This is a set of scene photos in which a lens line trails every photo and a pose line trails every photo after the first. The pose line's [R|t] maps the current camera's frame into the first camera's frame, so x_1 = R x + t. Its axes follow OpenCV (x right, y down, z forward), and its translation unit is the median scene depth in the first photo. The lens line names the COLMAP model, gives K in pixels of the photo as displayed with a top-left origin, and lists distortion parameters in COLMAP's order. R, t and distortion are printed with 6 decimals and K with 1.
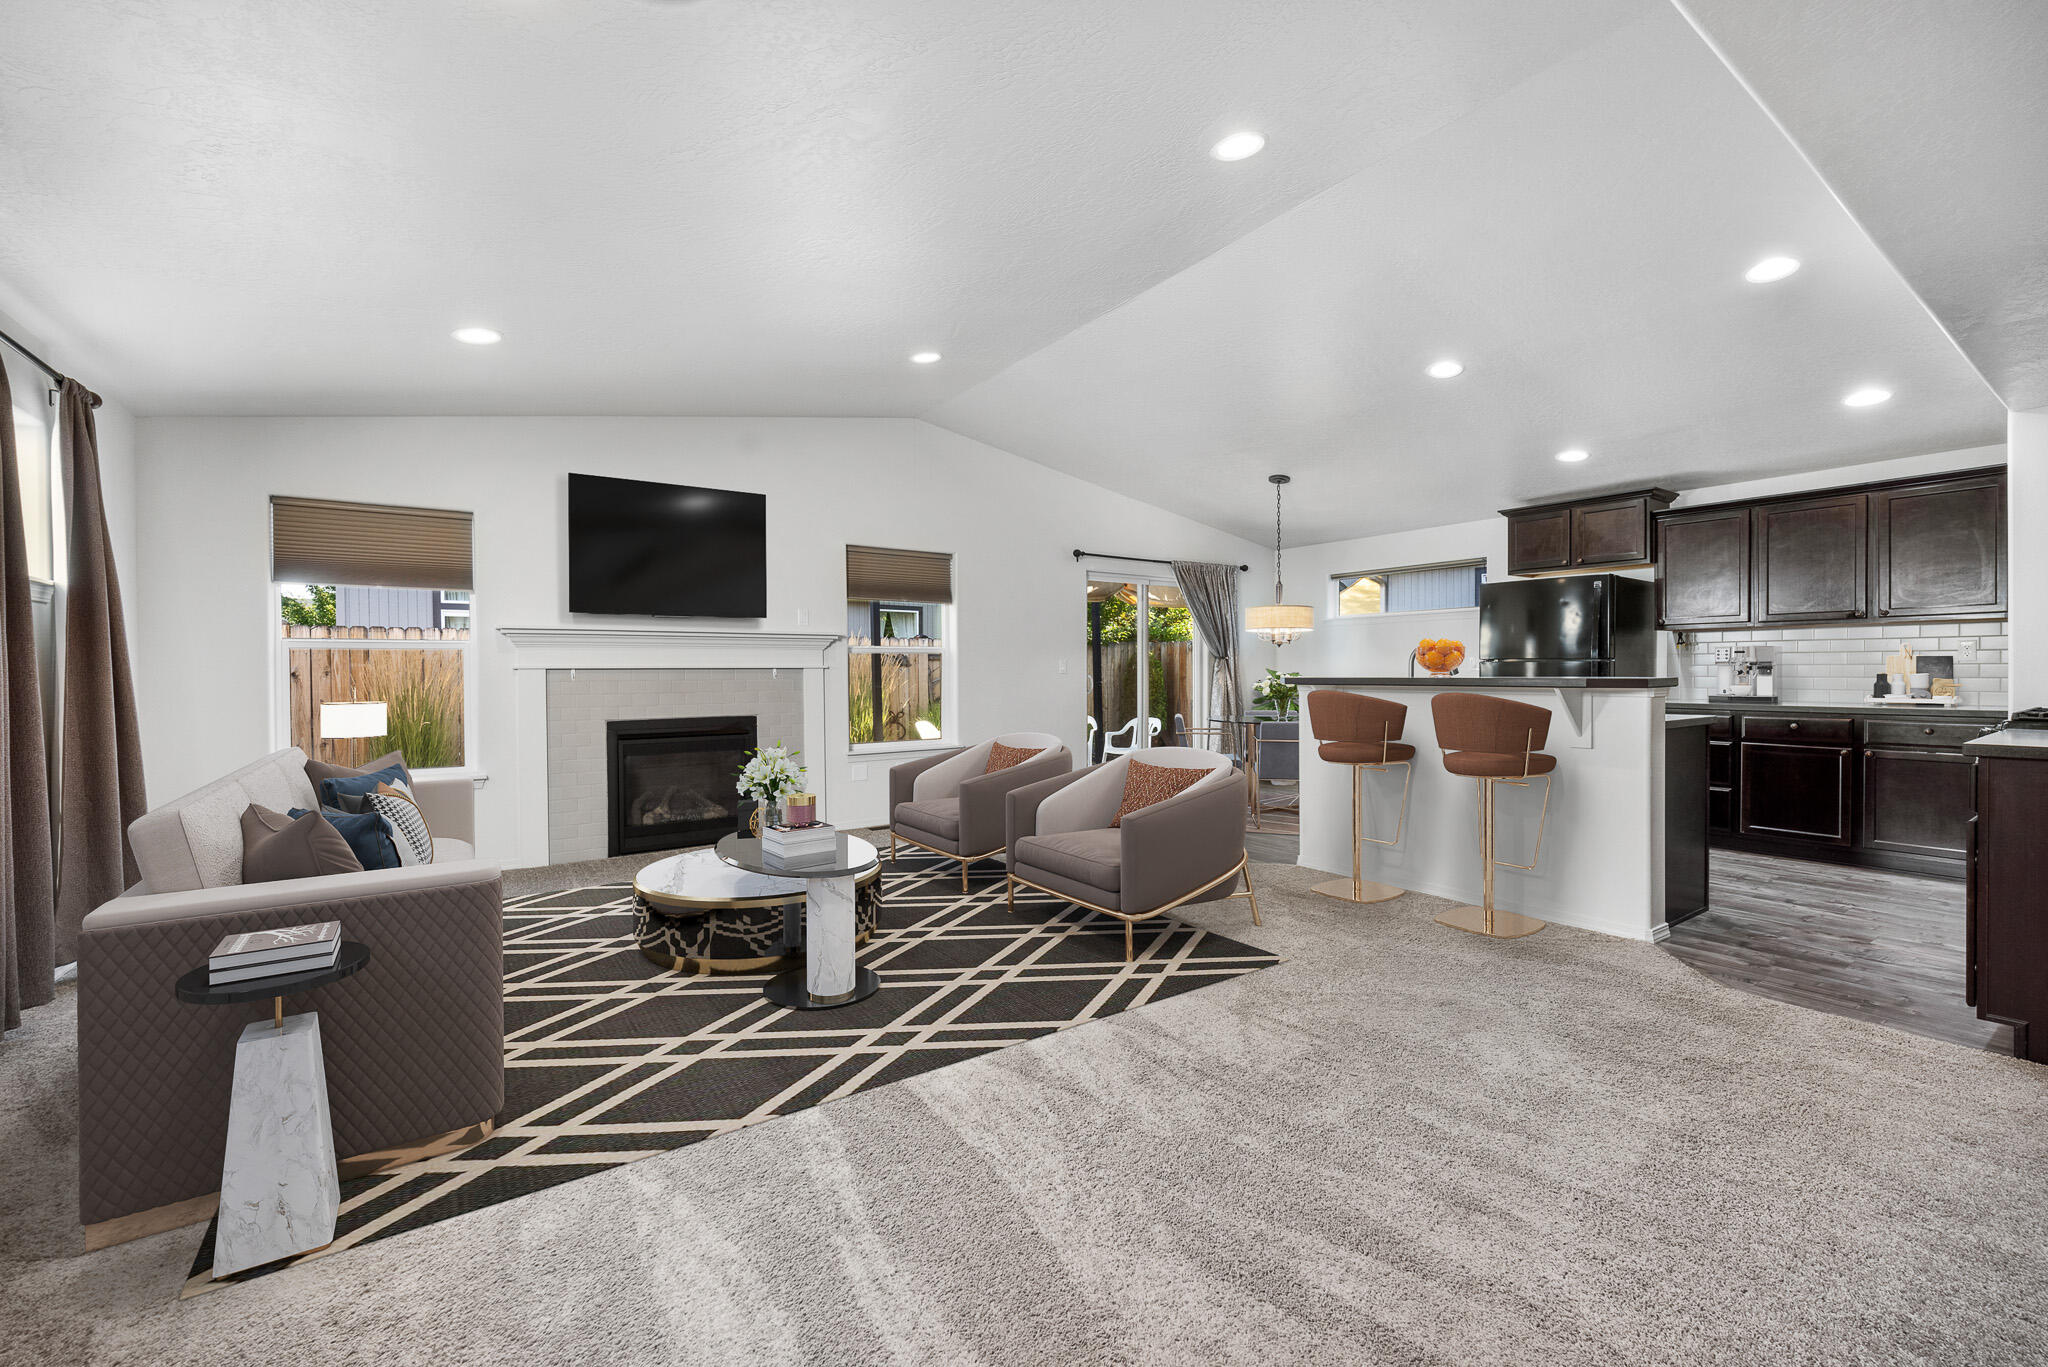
lens RADIAL K [[864.4, 0, 1022.7], [0, 864.4, 683.3], [0, 0, 1]] dist [0.000779, 0.000125]
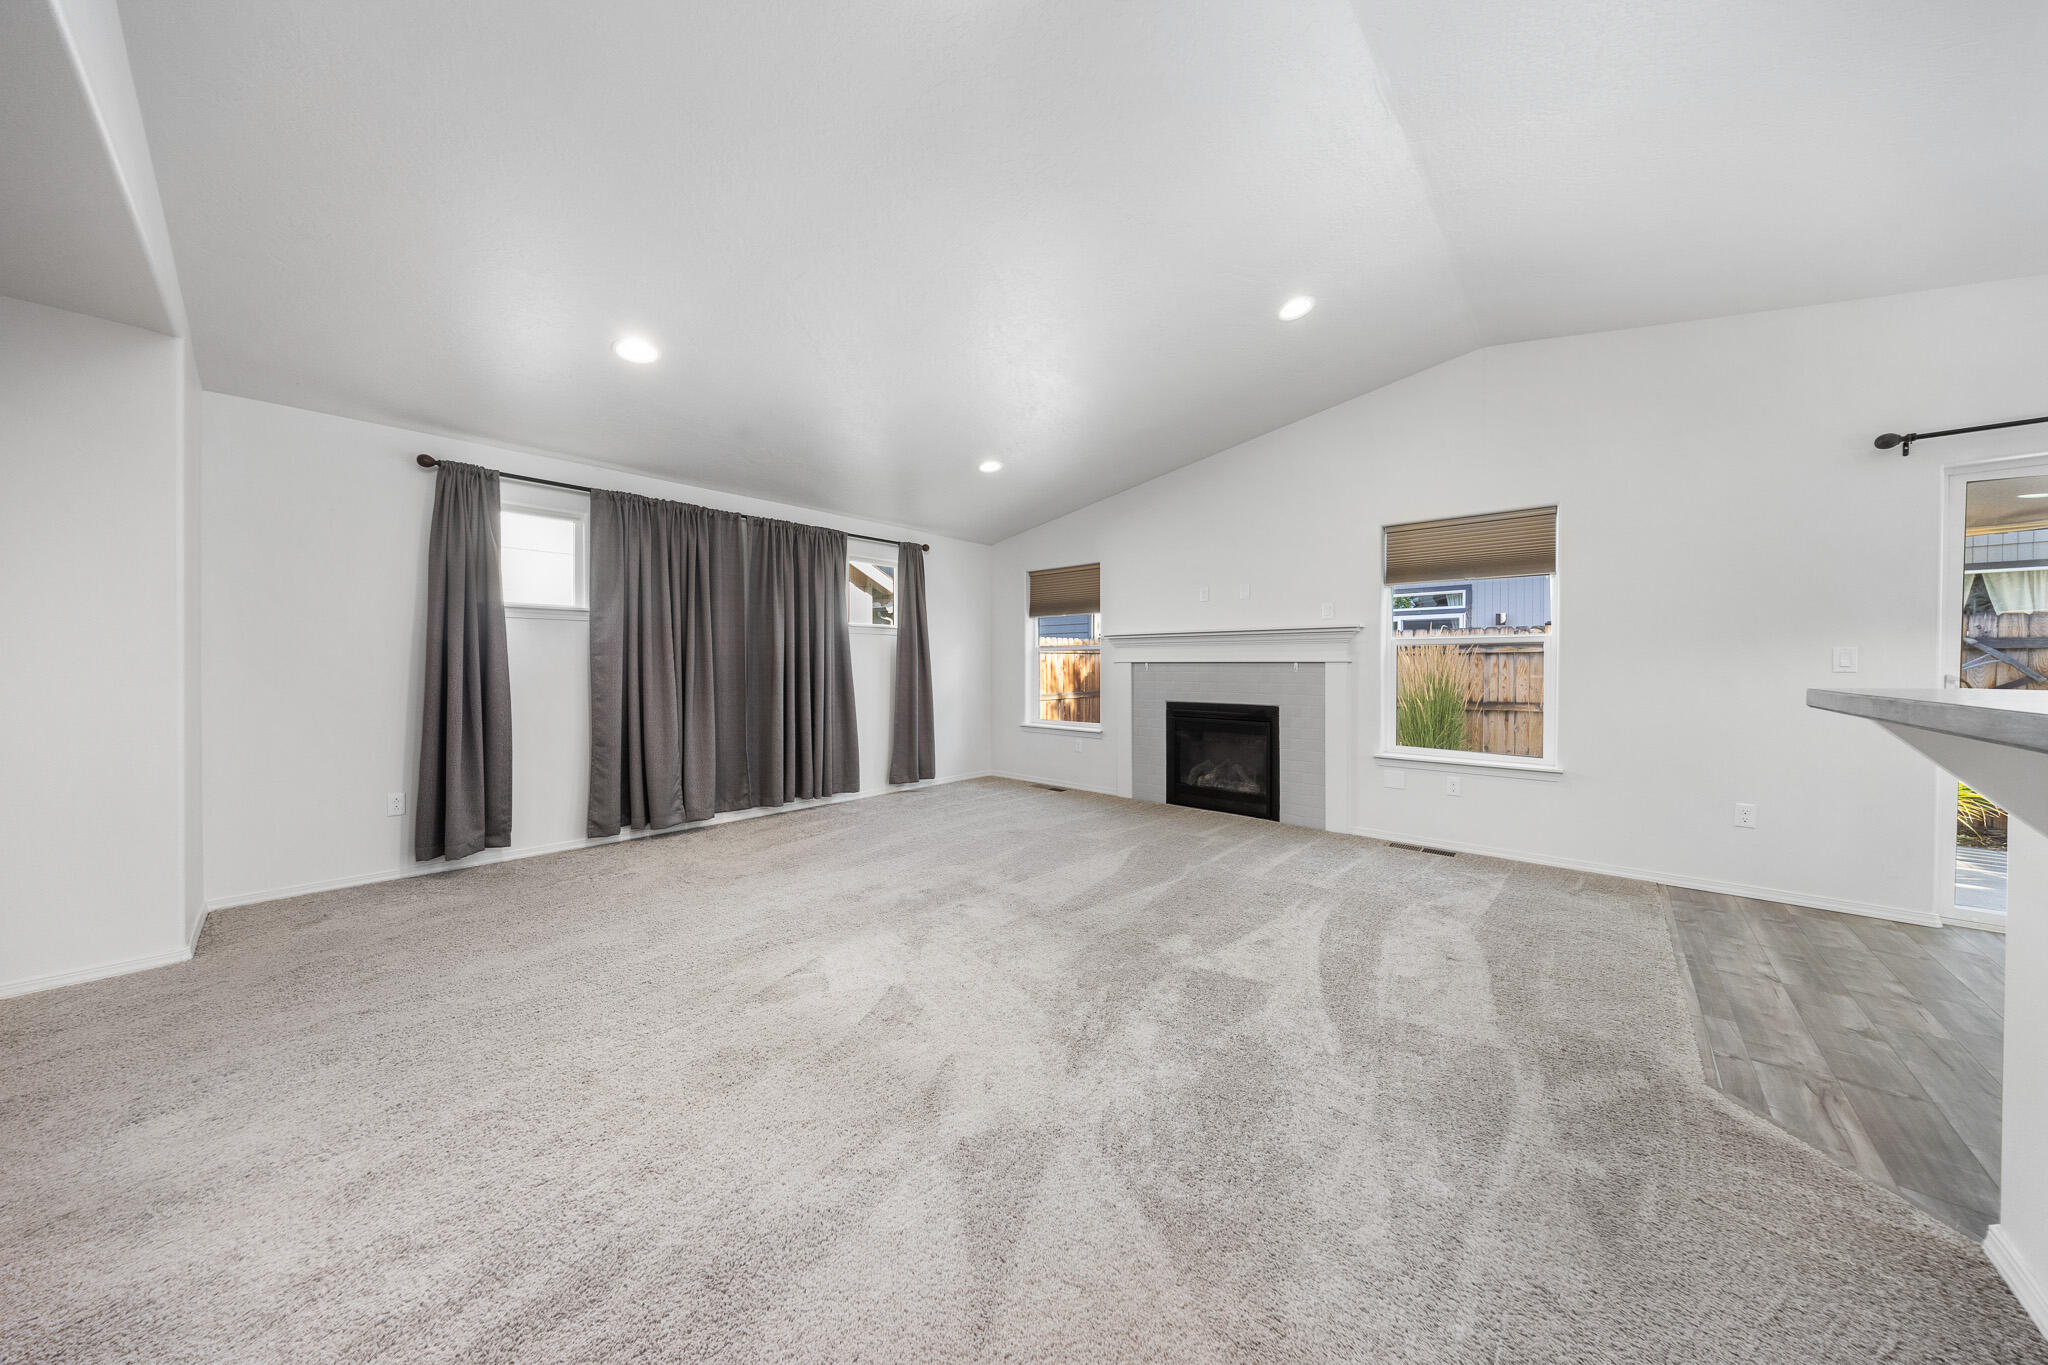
lens RADIAL K [[651.6, 0, 1014.9], [0, 651.6, 669.8], [0, 0, 1]] dist [-0.006784, -0.000020]
pose [[0.212760, 0.013771, -0.977008, 0.381618], [-0.013575, 0.999846, 0.011136, -0.011384], [0.977010, 0.010894, 0.212914, 0.472934]]
